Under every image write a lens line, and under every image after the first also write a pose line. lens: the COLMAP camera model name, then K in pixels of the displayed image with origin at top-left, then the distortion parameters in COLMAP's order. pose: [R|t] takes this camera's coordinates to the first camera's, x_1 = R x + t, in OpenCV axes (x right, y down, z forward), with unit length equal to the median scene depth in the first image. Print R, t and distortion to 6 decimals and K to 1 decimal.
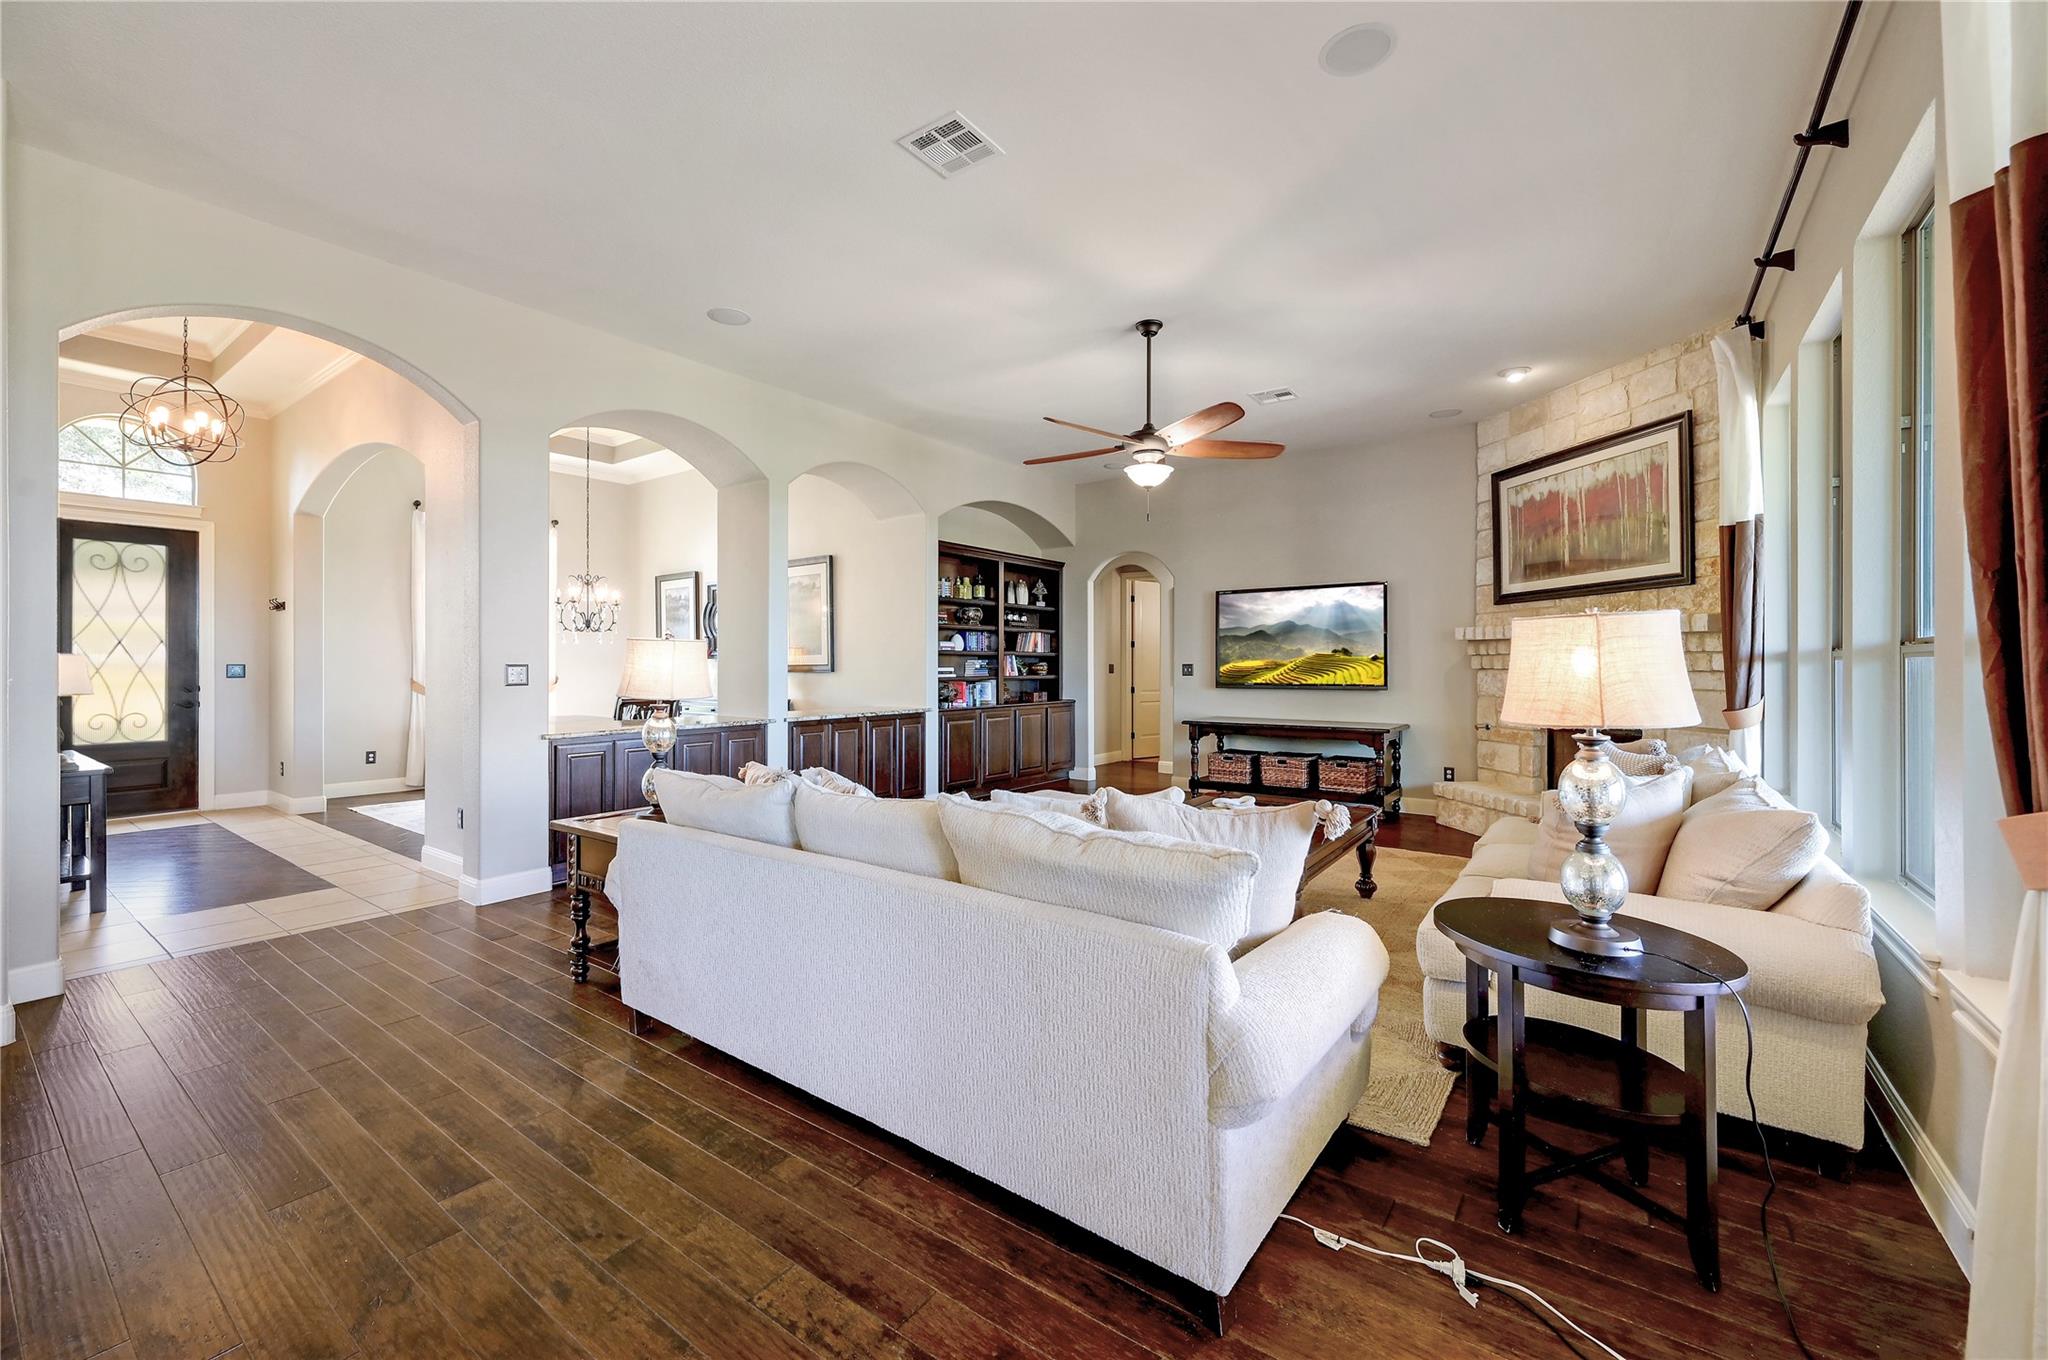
lens RADIAL K [[821.1, 0, 1029.8], [0, 821.1, 660.1], [0, 0, 1]] dist [-0.002608, 0.001281]
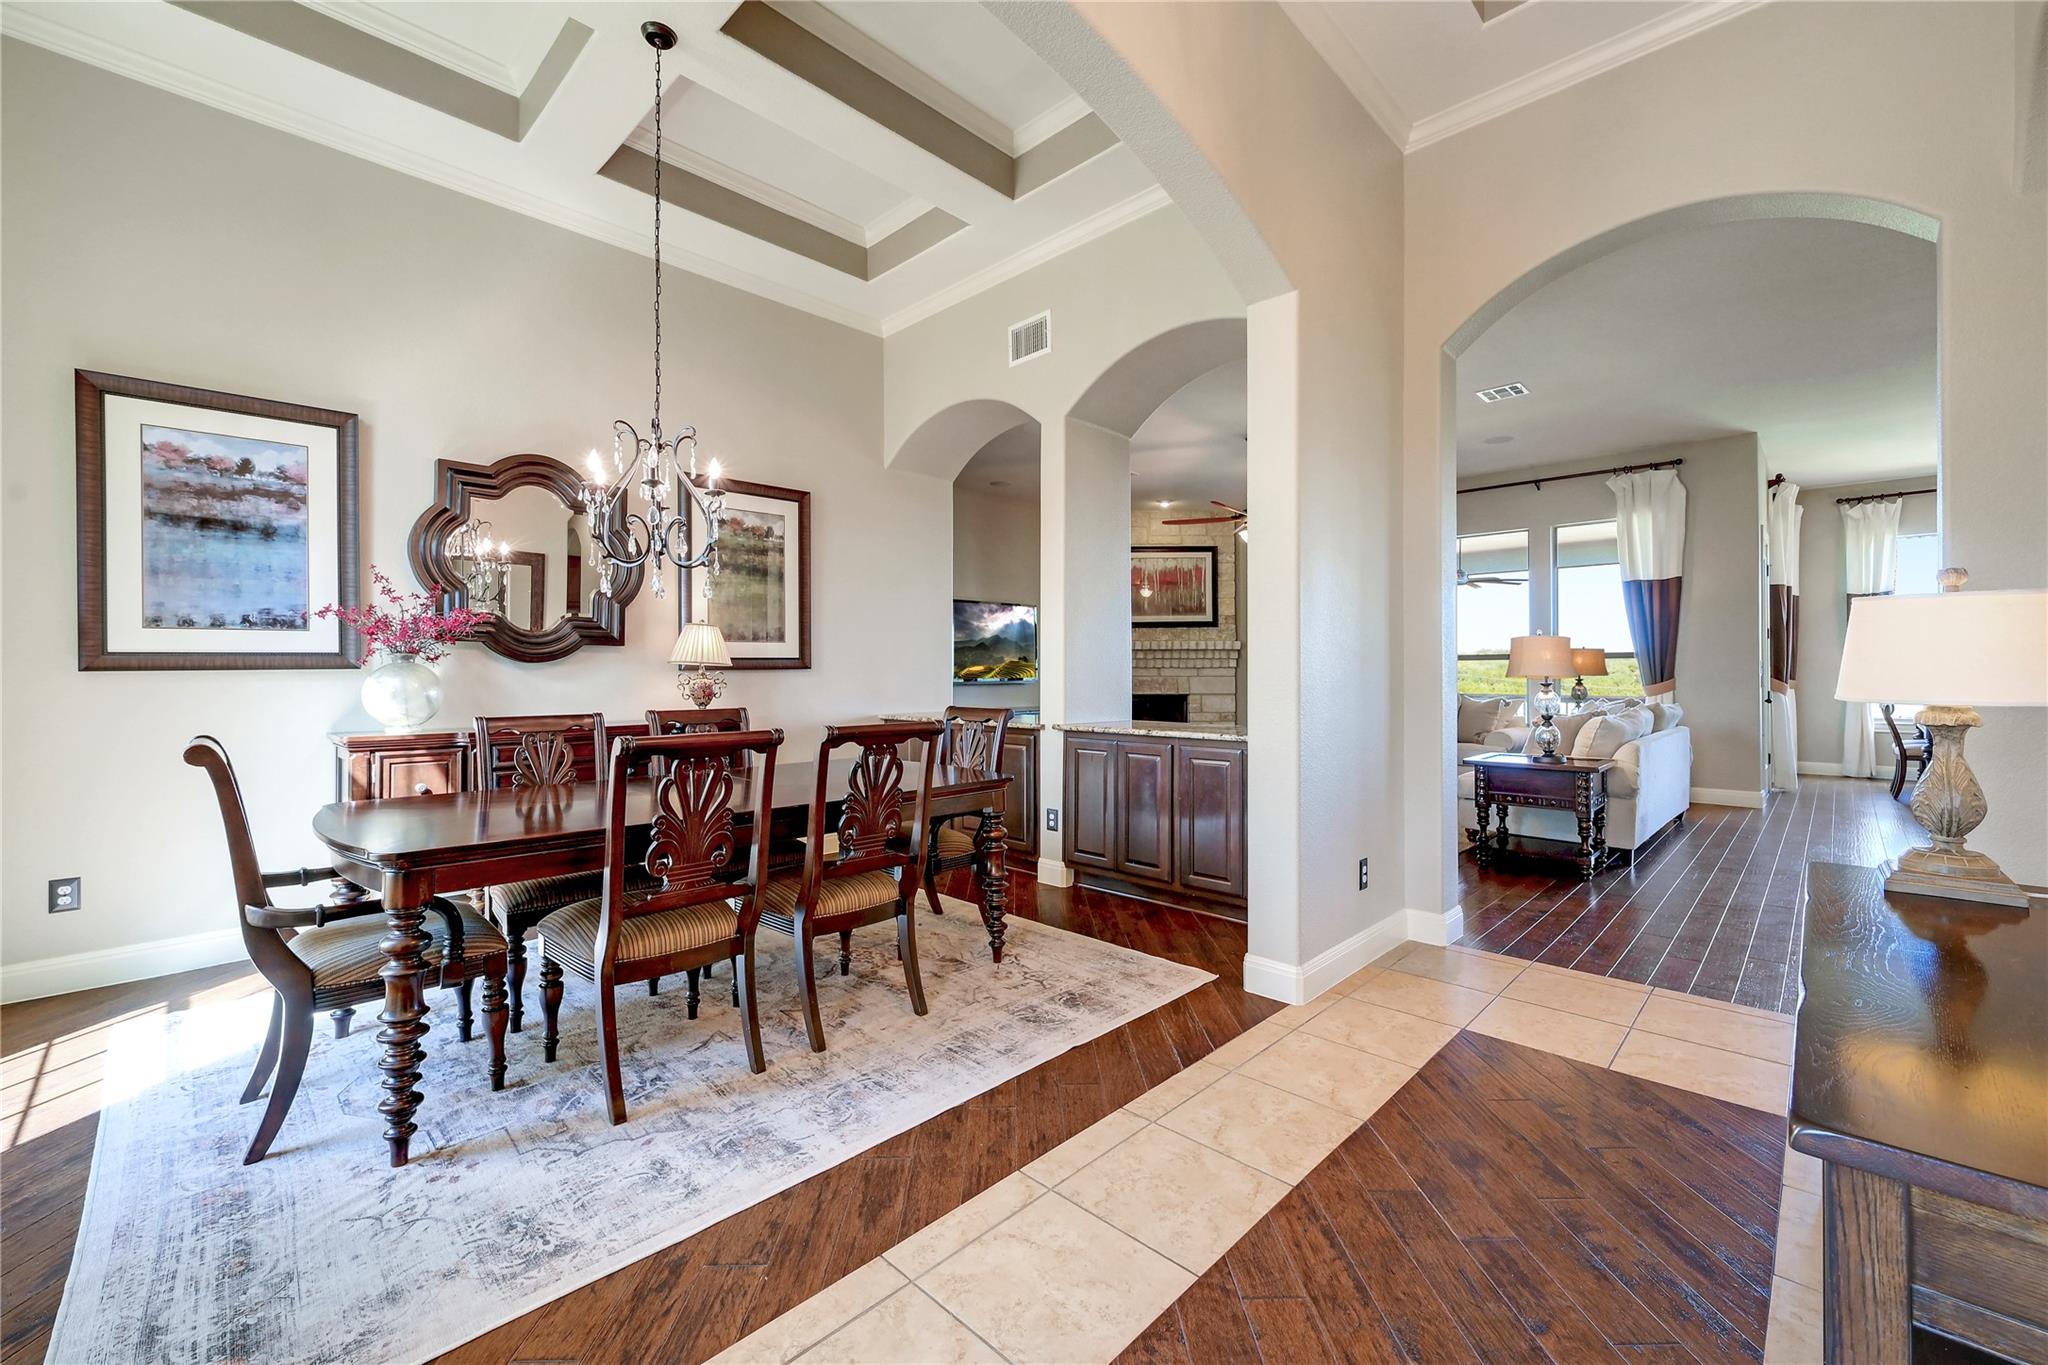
lens RADIAL K [[826.1, 0, 1025.6], [0, 826.1, 669.3], [0, 0, 1]] dist [-0.001476, 0.000705]
pose [[0.147388, -0.000180, 0.989079, -0.996374], [-0.002496, 0.999997, 0.000554, 0.012973], [-0.989076, -0.002550, 0.147387, 0.828326]]
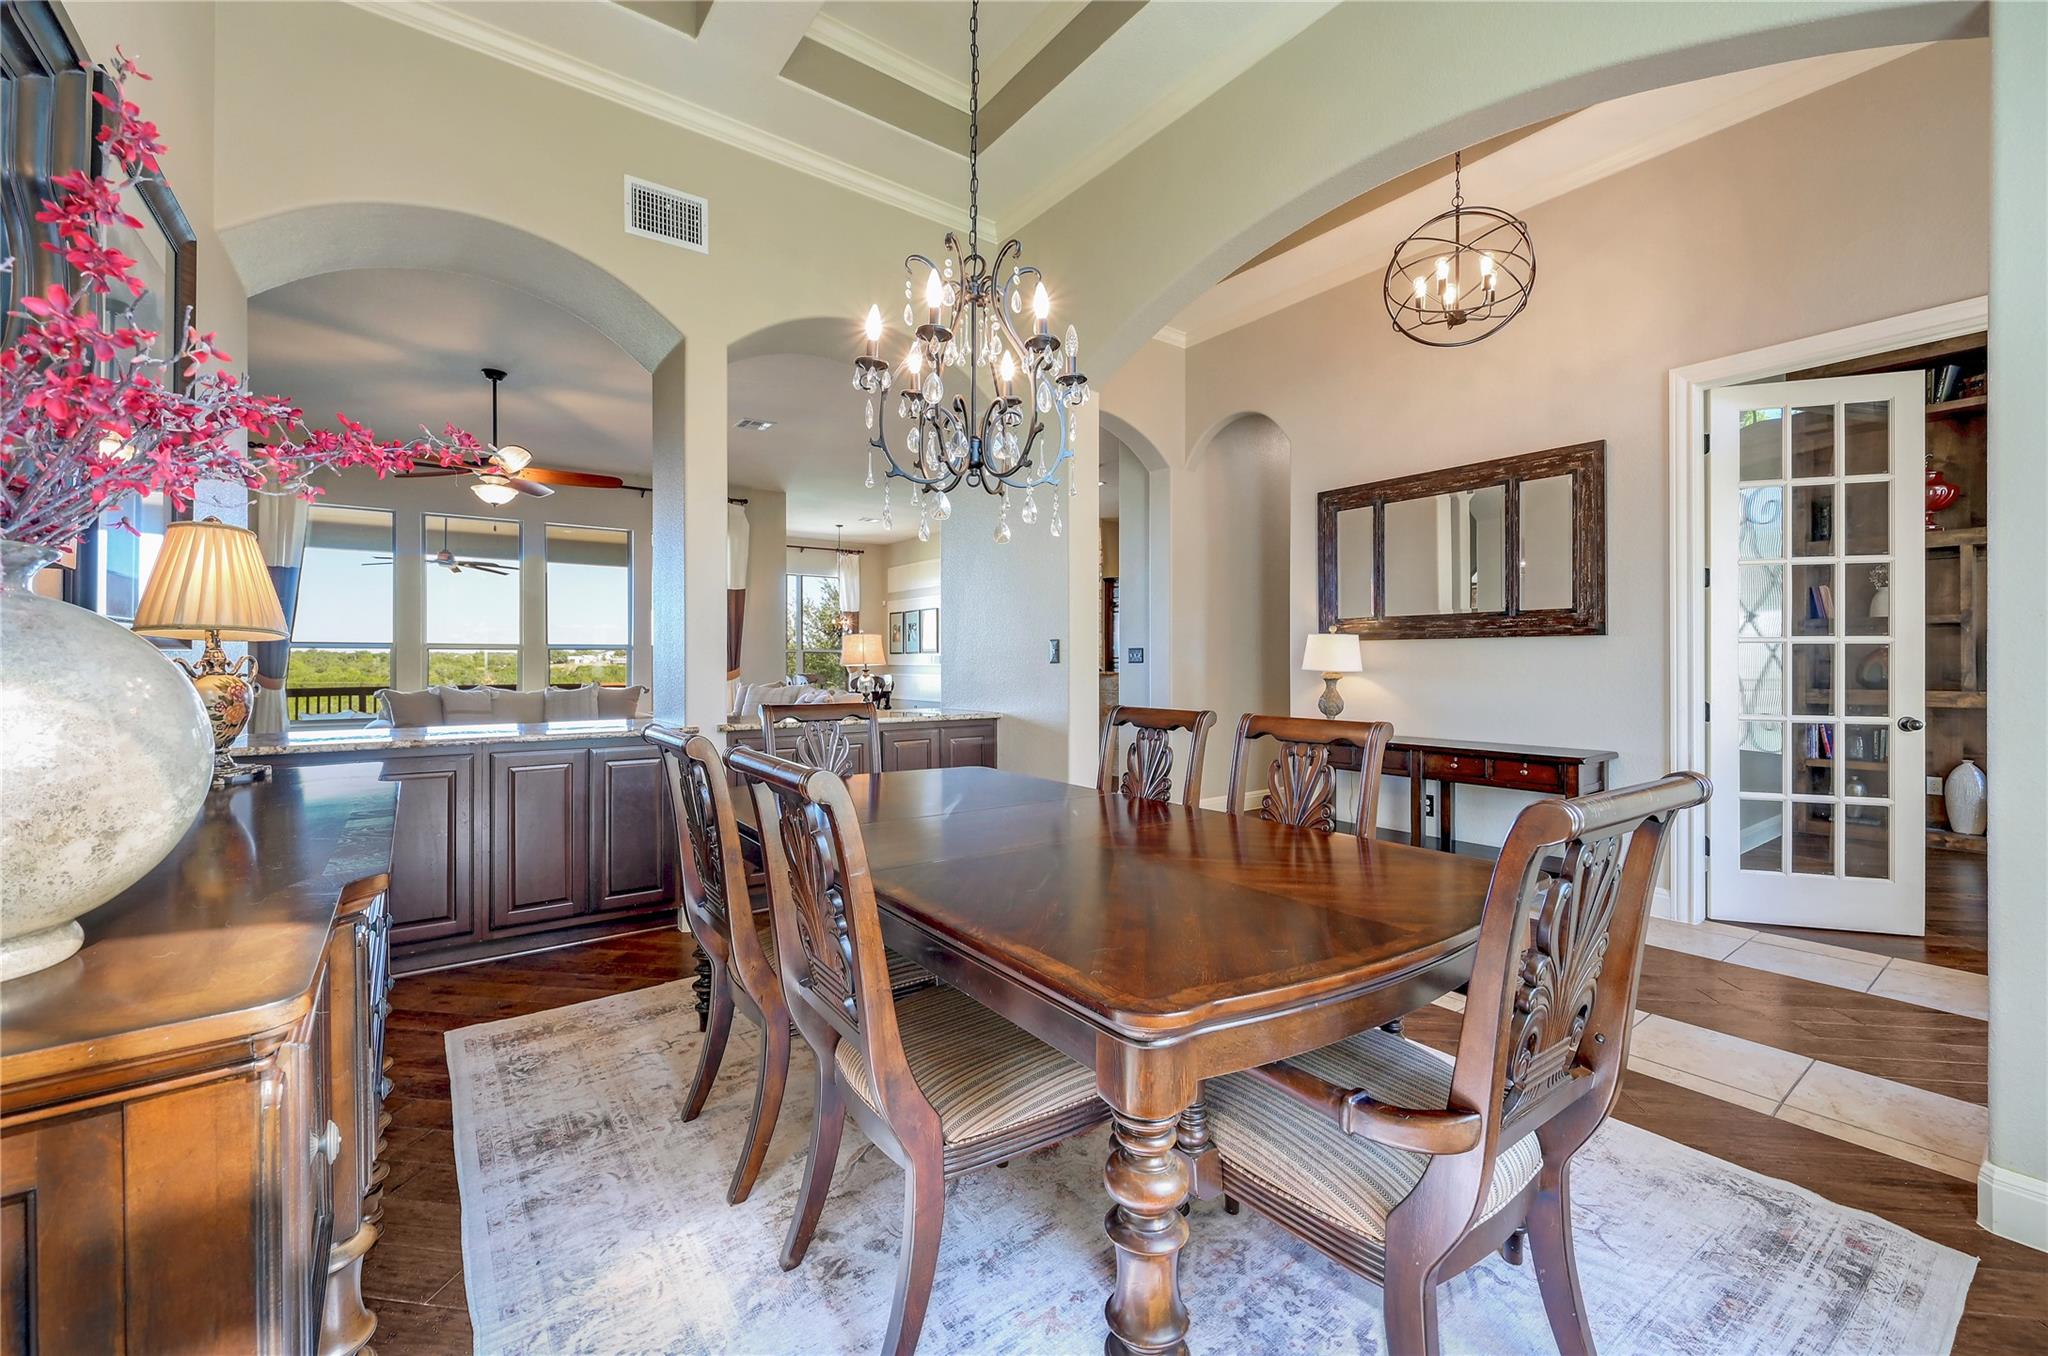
lens RADIAL K [[821.1, 0, 1009.9], [0, 821.1, 665.0], [0, 0, 1]] dist [-0.002608, 0.001281]
pose [[-0.948268, -0.005119, 0.317431, -0.687887], [-0.005170, 0.999986, 0.000683, 0.019420], [-0.317430, -0.000993, -0.948281, 1.342223]]
